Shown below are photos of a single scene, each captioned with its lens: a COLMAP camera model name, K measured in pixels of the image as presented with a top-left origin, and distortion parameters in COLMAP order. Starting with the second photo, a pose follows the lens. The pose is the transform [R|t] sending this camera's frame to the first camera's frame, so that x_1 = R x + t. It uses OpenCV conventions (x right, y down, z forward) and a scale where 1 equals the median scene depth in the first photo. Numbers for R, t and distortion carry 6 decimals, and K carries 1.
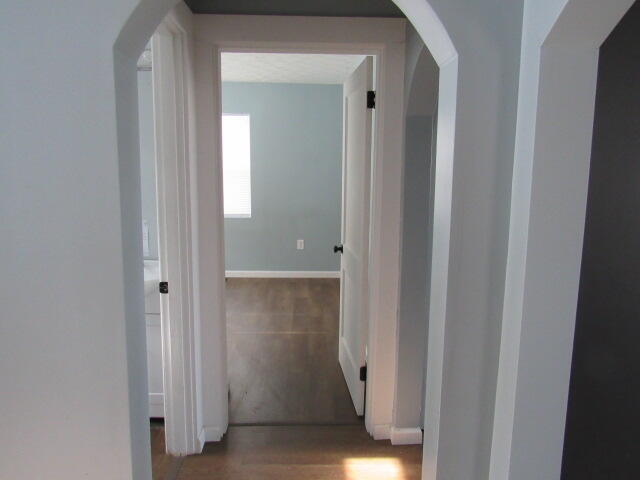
lens RADIAL K [[456.7, 0, 319.5], [0, 456.7, 240.0], [0, 0, 1]] dist [-0.009866, -0.000898]
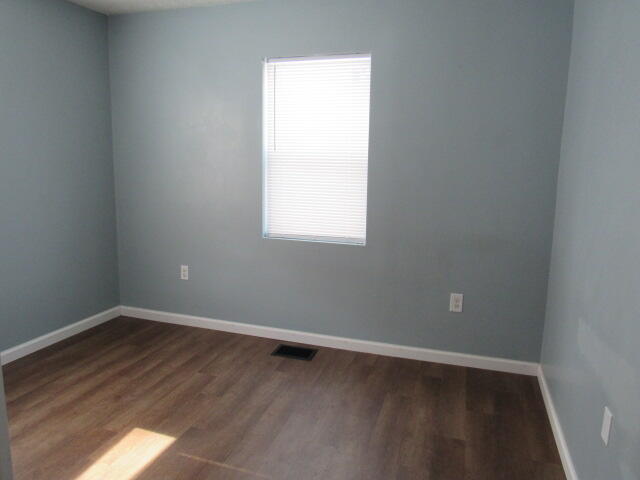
lens RADIAL K [[456.7, 0, 318.2], [0, 456.7, 239.2], [0, 0, 1]] dist [-0.009866, -0.000898]
pose [[0.941224, 0.059984, -0.332414, -0.021353], [-0.058713, 0.998178, 0.013876, -0.061142], [0.332641, 0.006457, 0.943031, 0.464919]]
